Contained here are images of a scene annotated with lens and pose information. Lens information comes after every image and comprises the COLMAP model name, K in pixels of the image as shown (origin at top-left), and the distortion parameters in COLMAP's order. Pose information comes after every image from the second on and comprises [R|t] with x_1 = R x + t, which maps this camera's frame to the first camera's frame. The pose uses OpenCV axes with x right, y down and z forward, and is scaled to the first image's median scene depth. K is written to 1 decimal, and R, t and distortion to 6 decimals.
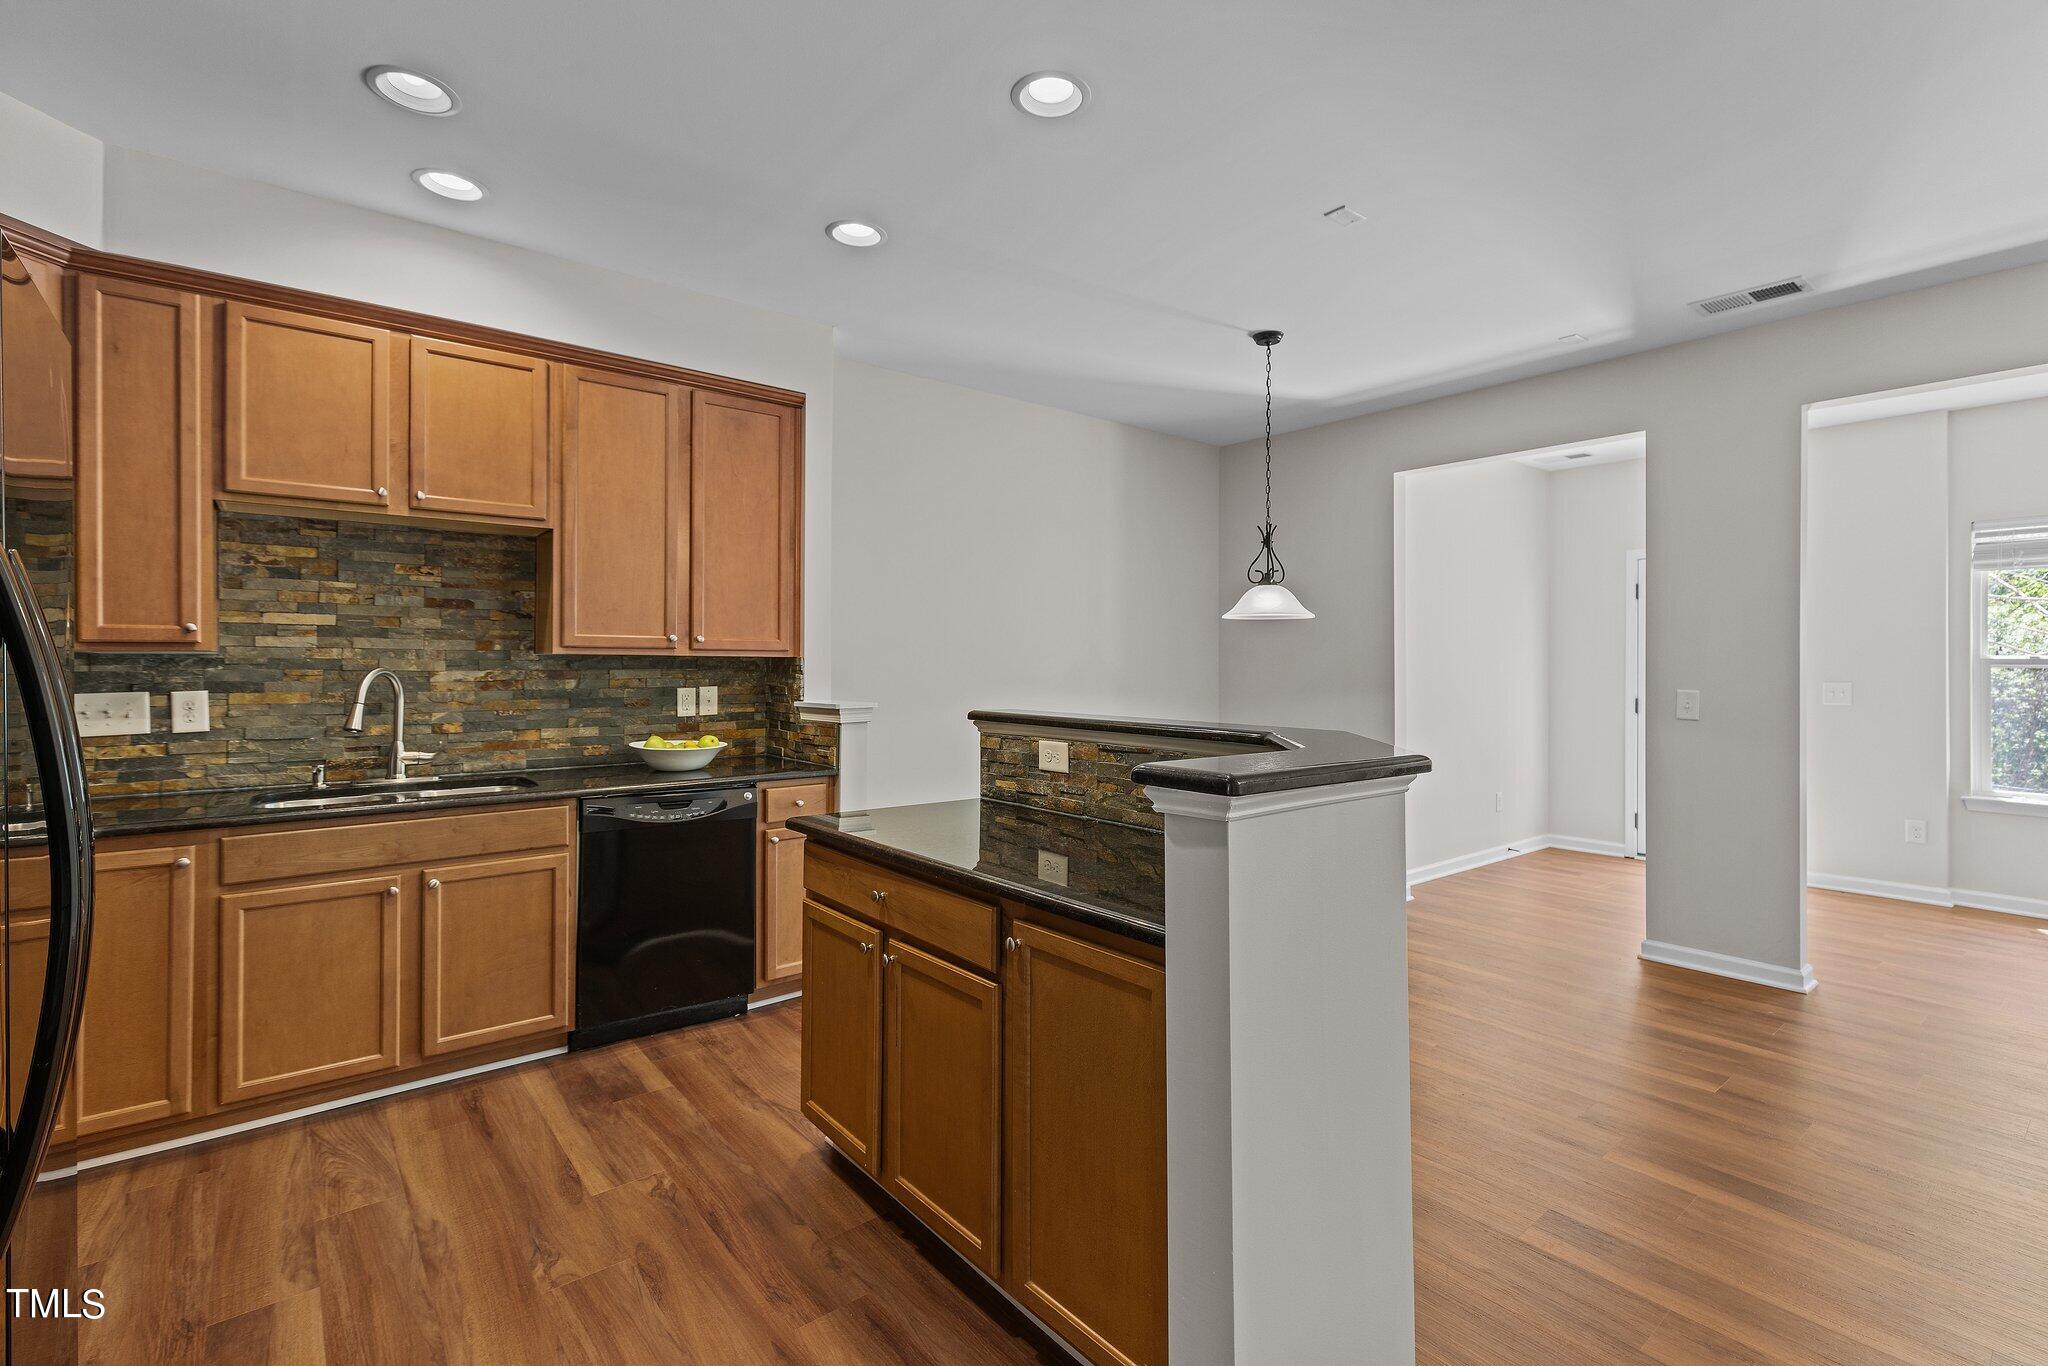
lens RADIAL K [[928.3, 0, 1030.0], [0, 928.3, 660.1], [0, 0, 1]] dist [0.003213, -0.000122]
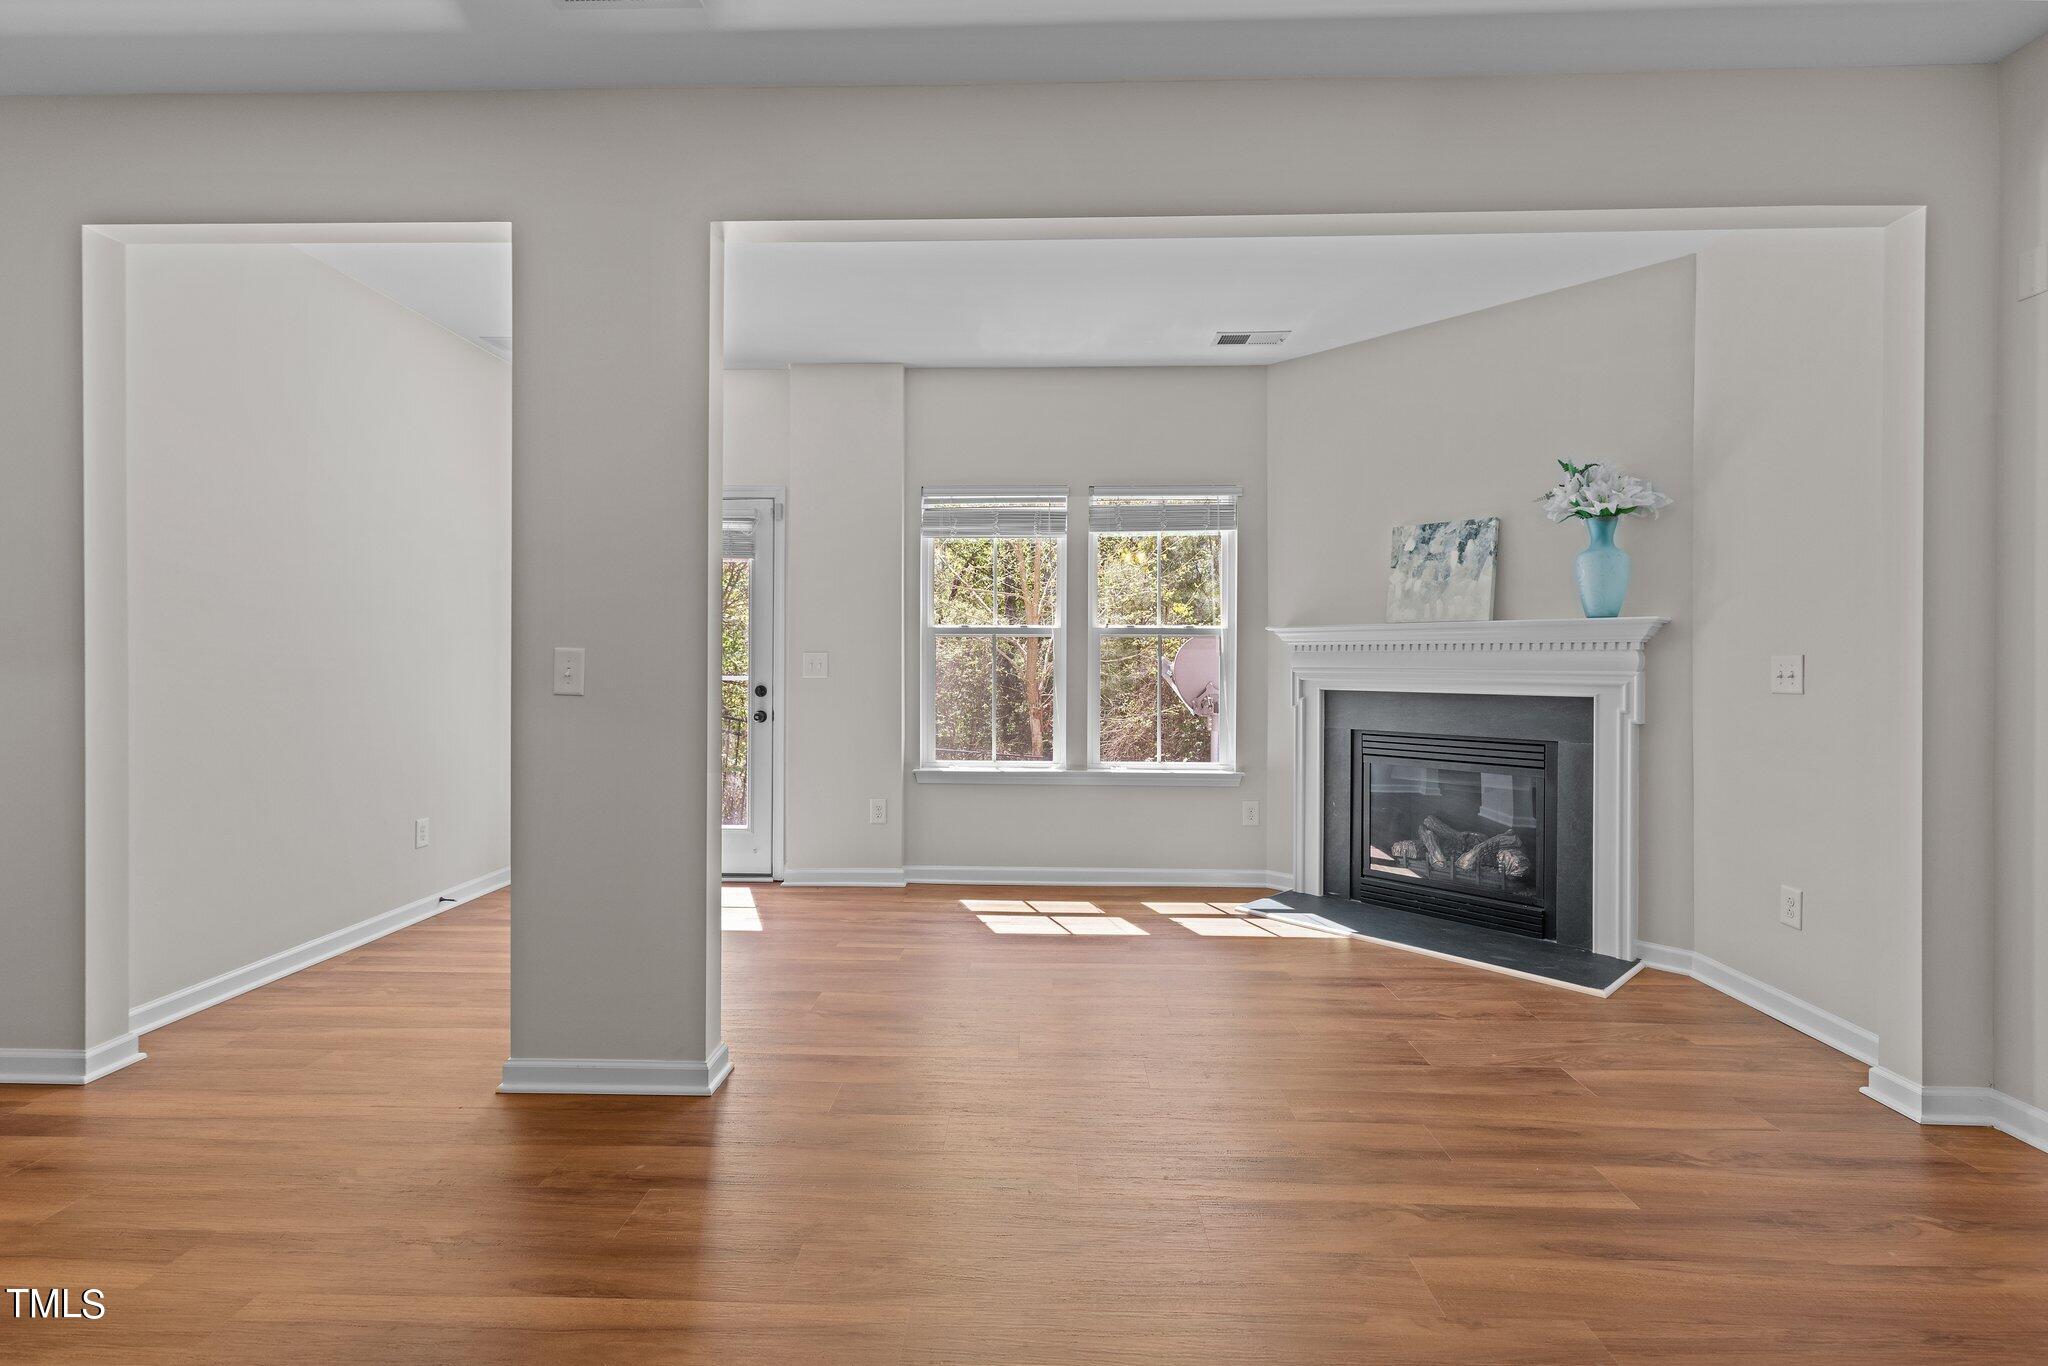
lens RADIAL K [[930.6, 0, 1017.9], [0, 930.6, 660.4], [0, 0, 1]] dist [0.002963, 0.000656]
pose [[0.656079, 0.000560, 0.754692, 0.562033], [-0.004605, 0.999984, 0.003261, 0.048338], [-0.754678, -0.005614, 0.656071, 0.467676]]
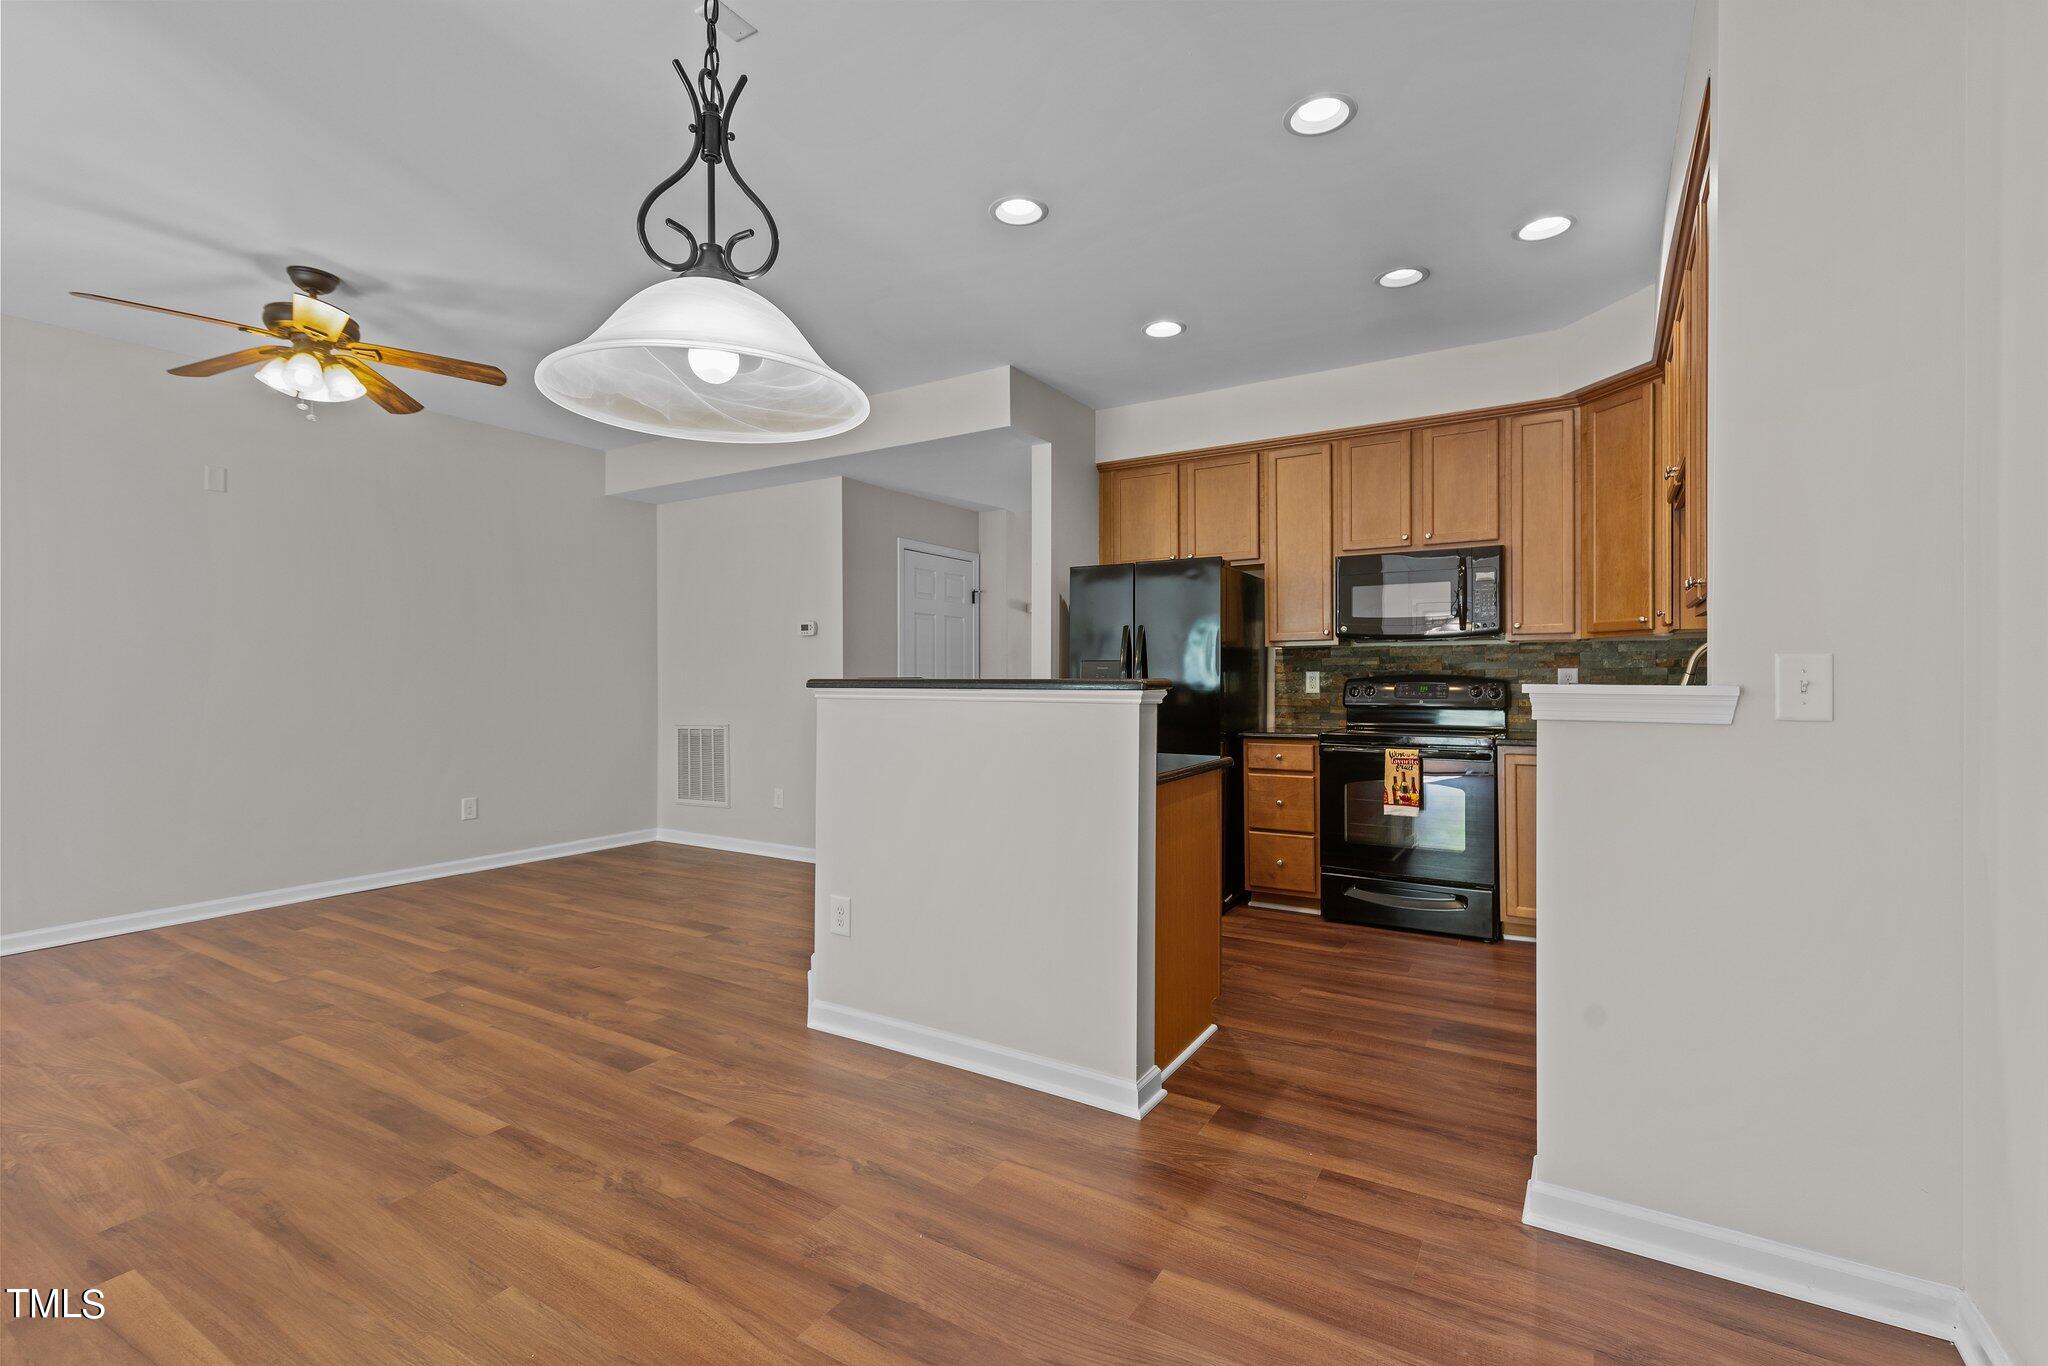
lens RADIAL K [[914.1, 0, 1025.4], [0, 914.1, 678.6], [0, 0, 1]] dist [0.004173, -0.000016]
pose [[-0.943761, 0.000751, -0.330627, 0.331779], [0.000313, 0.999999, 0.001377, 0.049218], [0.330628, 0.001196, -0.943760, 1.658877]]
